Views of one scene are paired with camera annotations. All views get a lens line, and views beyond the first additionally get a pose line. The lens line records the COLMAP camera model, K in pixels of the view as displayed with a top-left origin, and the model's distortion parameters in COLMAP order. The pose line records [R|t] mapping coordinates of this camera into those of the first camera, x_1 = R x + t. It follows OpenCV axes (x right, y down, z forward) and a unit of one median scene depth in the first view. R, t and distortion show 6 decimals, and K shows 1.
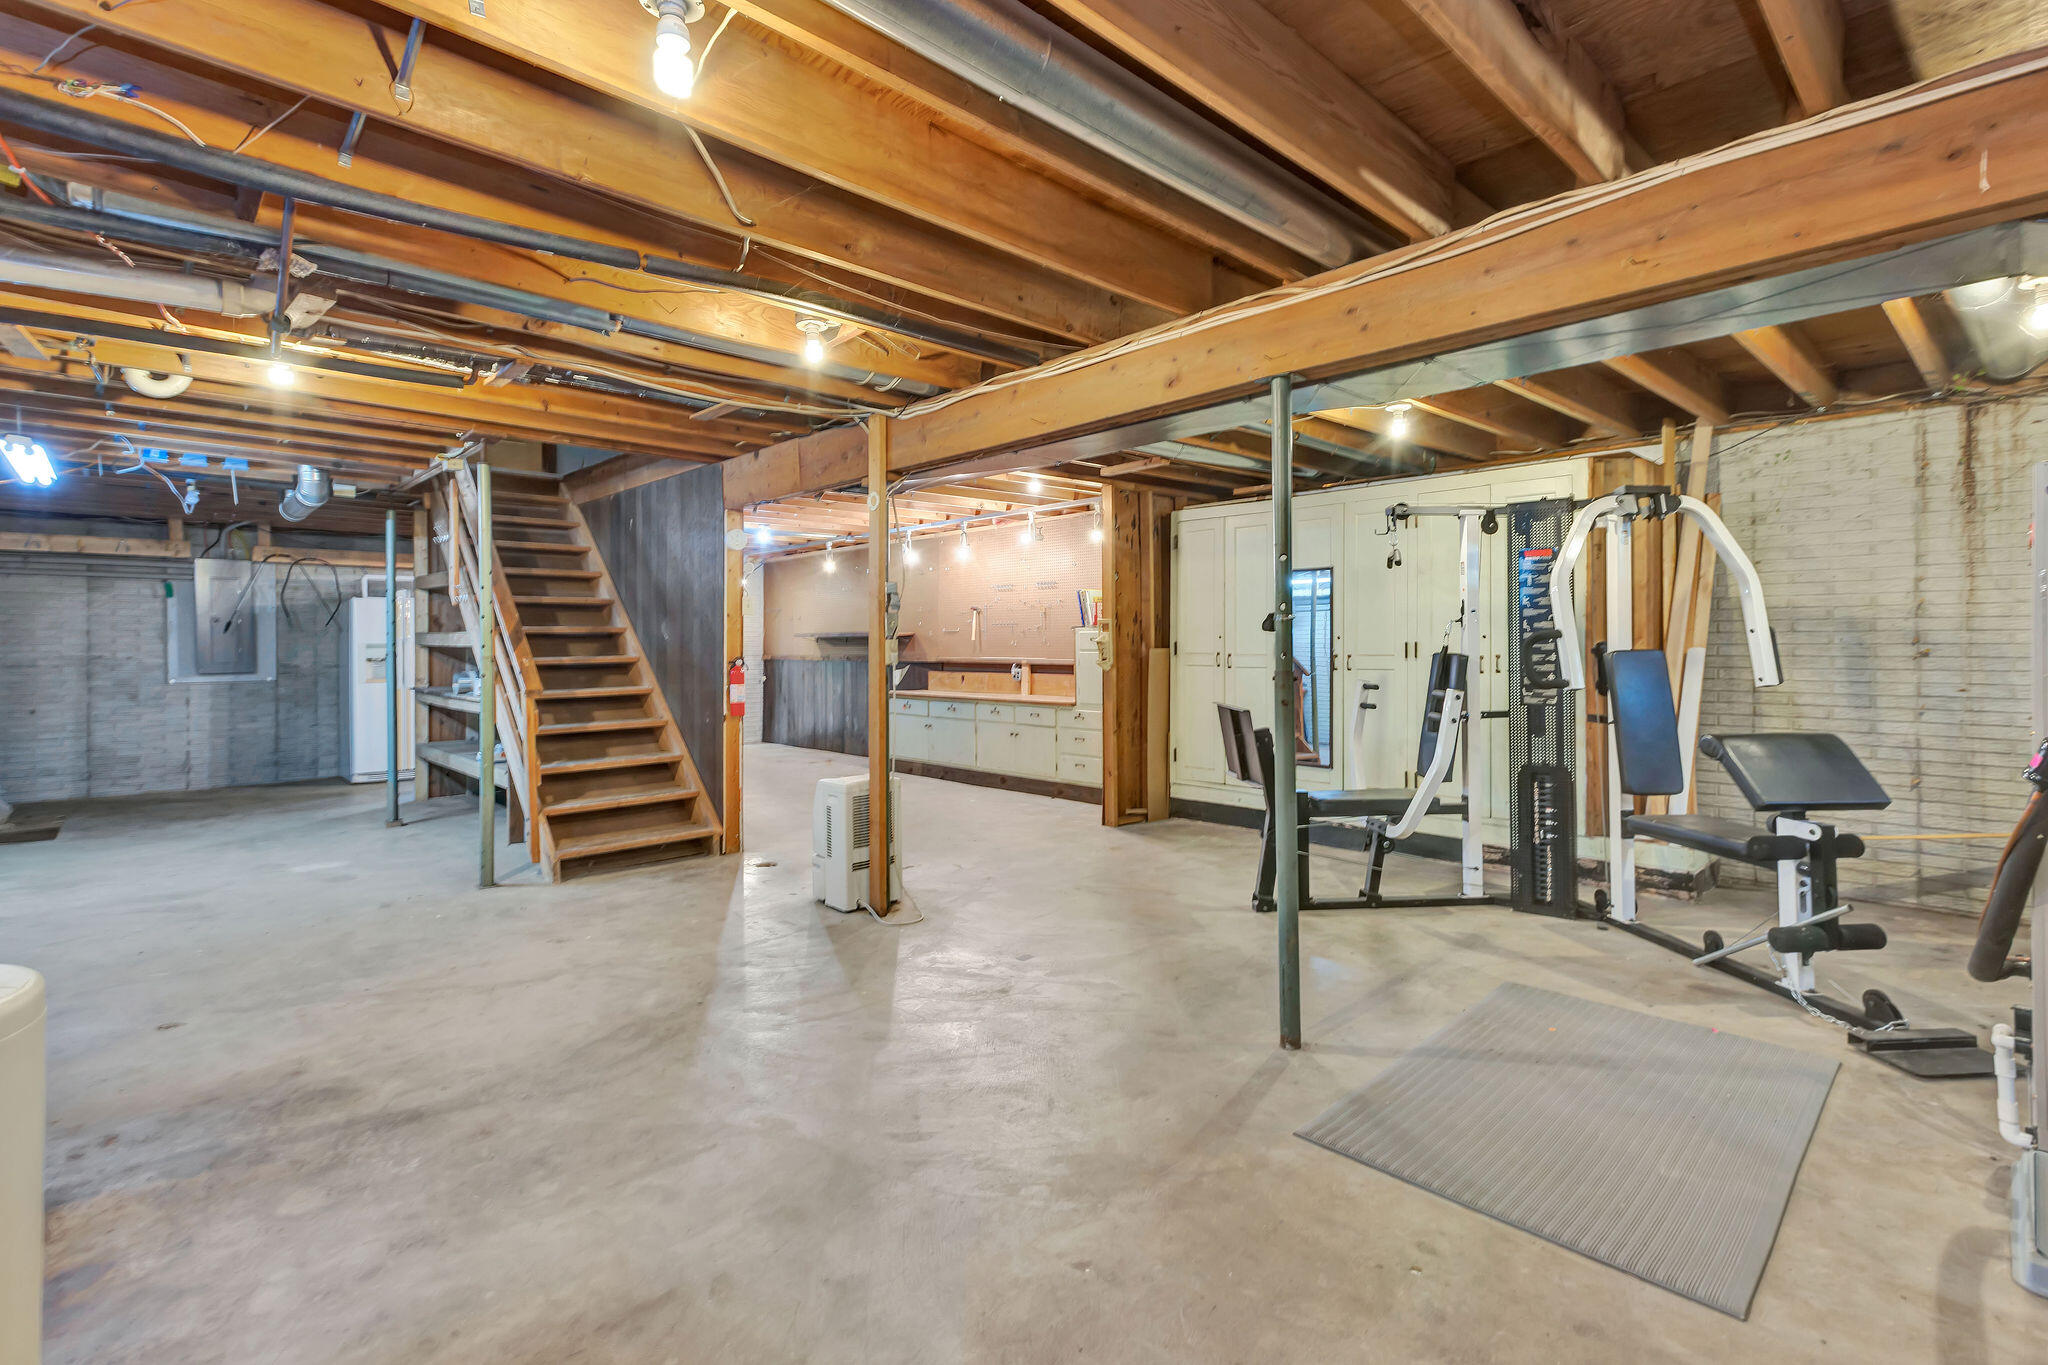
lens RADIAL K [[942.7, 0, 1030.5], [0, 942.7, 659.2], [0, 0, 1]] dist [0.000514, -0.000084]
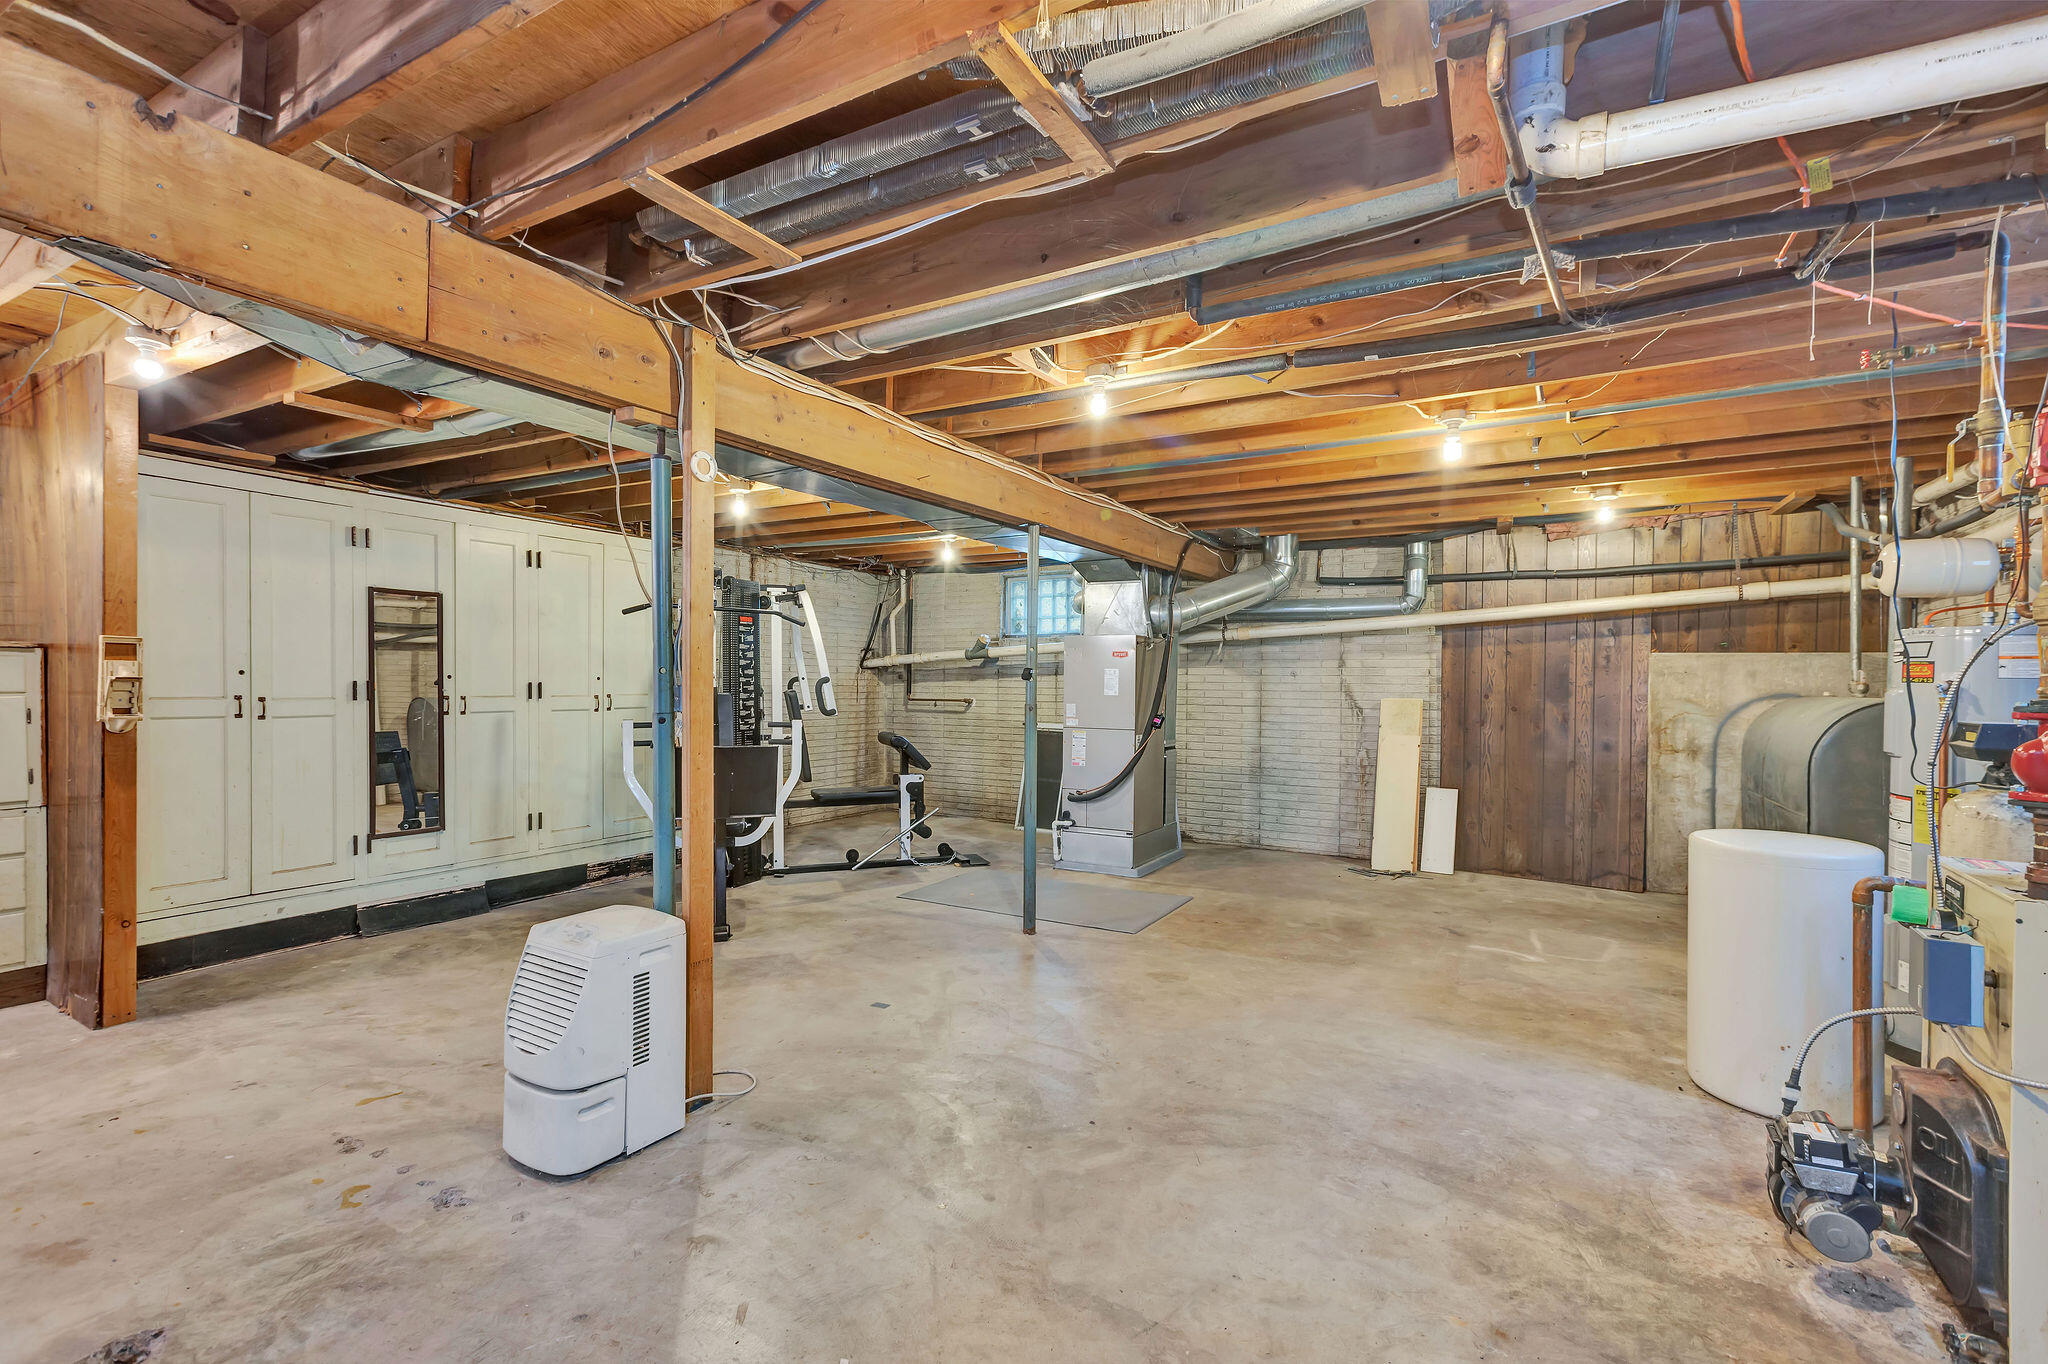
lens RADIAL K [[942.7, 0, 1030.5], [0, 942.7, 658.7], [0, 0, 1]] dist [0.000514, -0.000084]
pose [[-0.283335, 0.024555, 0.958707, -1.263000], [0.009893, 0.999694, -0.022681, -0.026510], [-0.958970, 0.003058, -0.283491, 1.425550]]
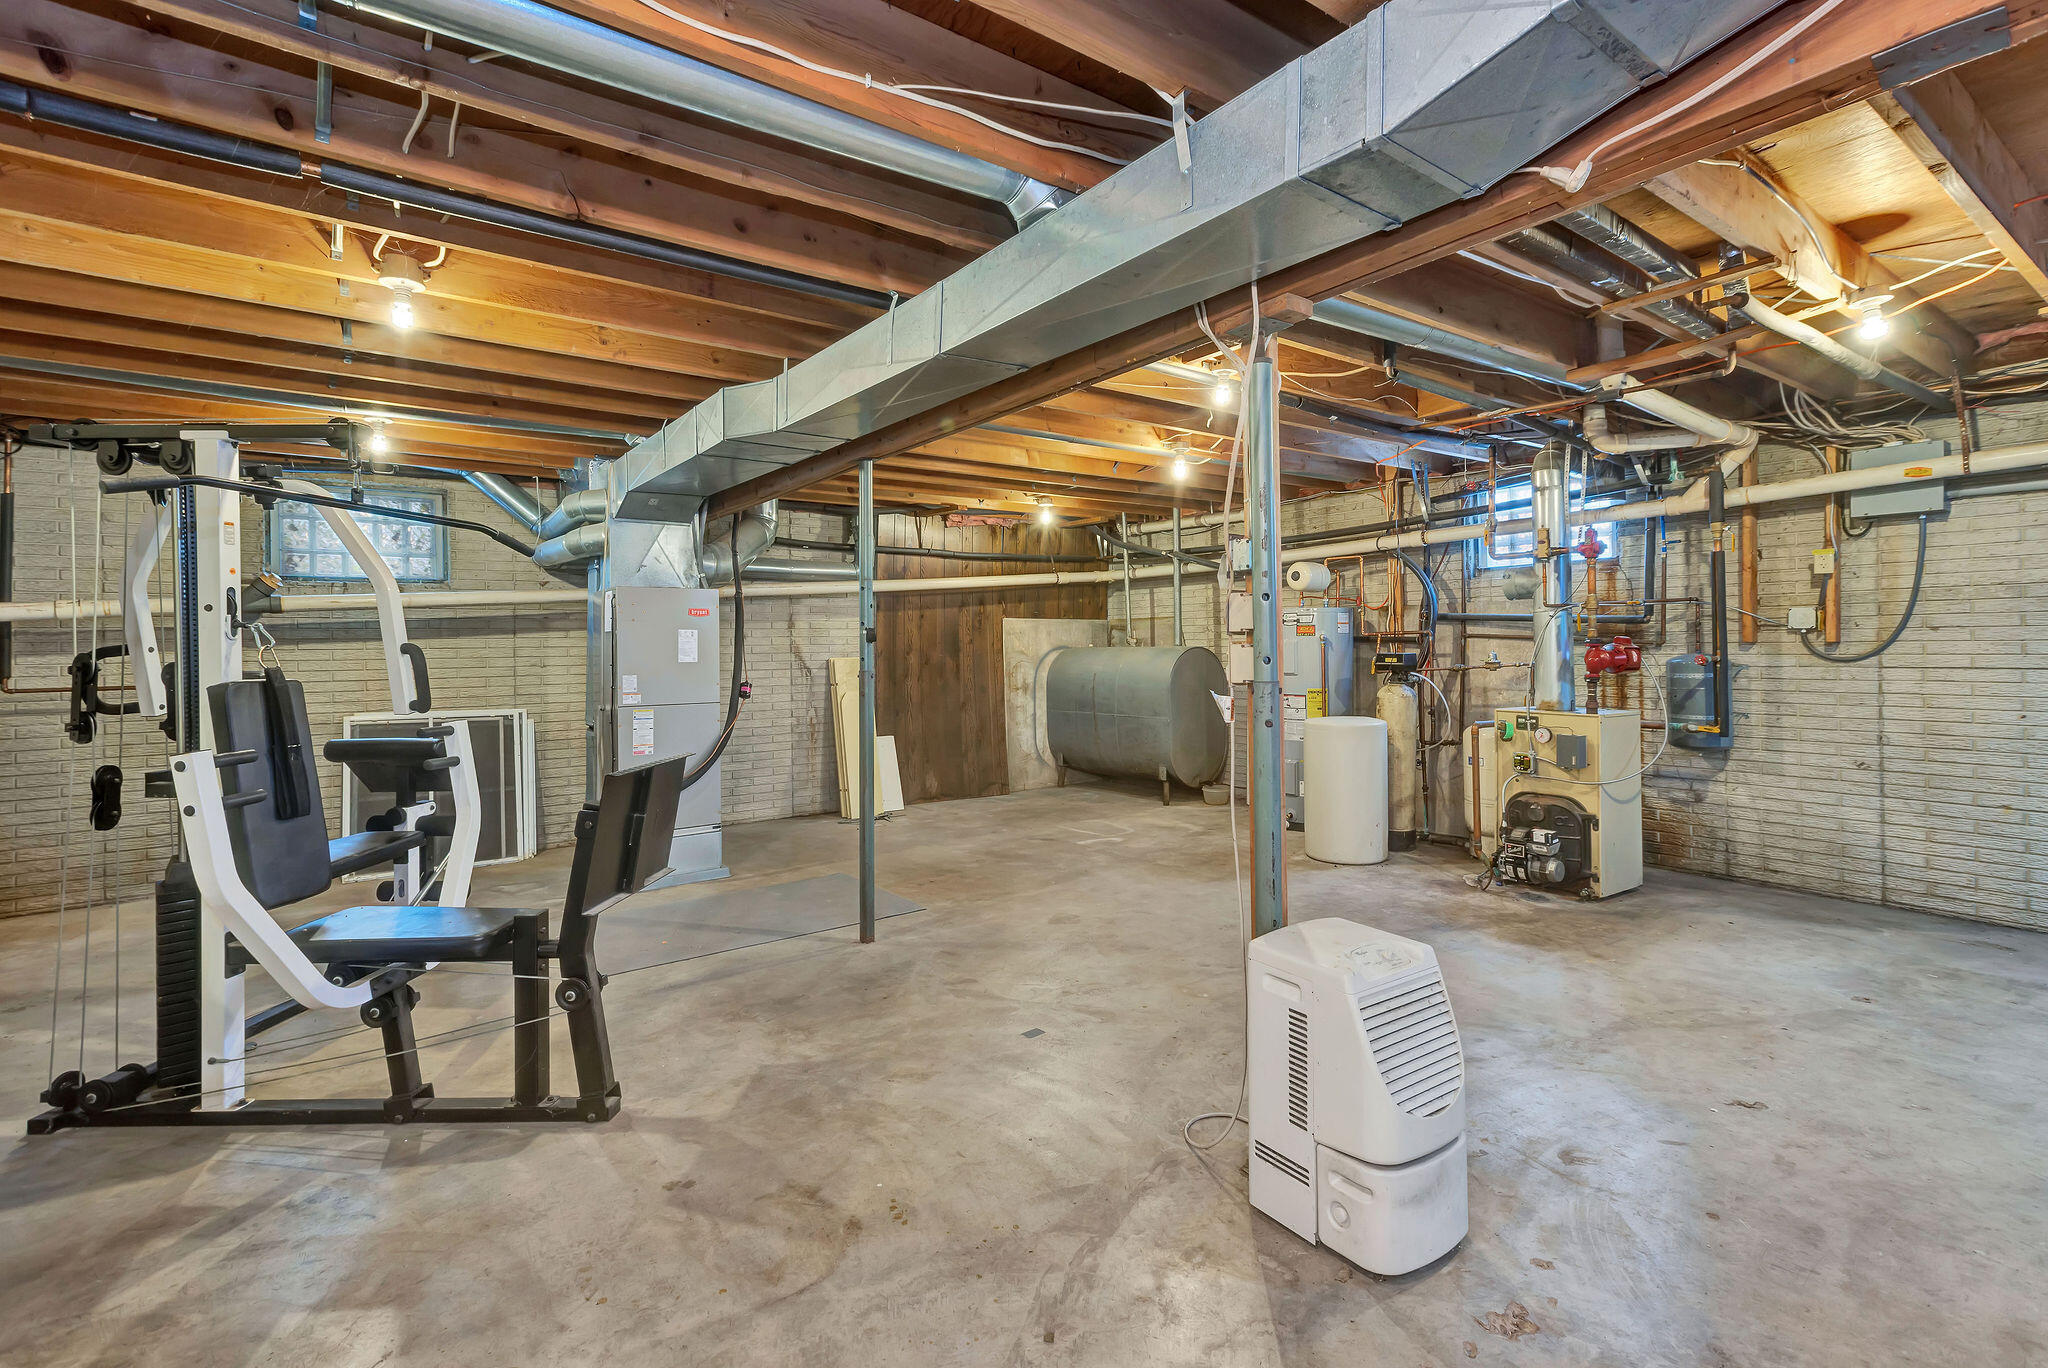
lens RADIAL K [[938.8, 0, 1060.6], [0, 938.8, 629.0], [0, 0, 1]] dist [0.002264, 0.000057]
pose [[-0.995229, 0.016389, 0.096177, -0.141871], [0.016648, 0.999860, 0.001898, -0.042588], [-0.096133, 0.003490, -0.995362, 2.278811]]
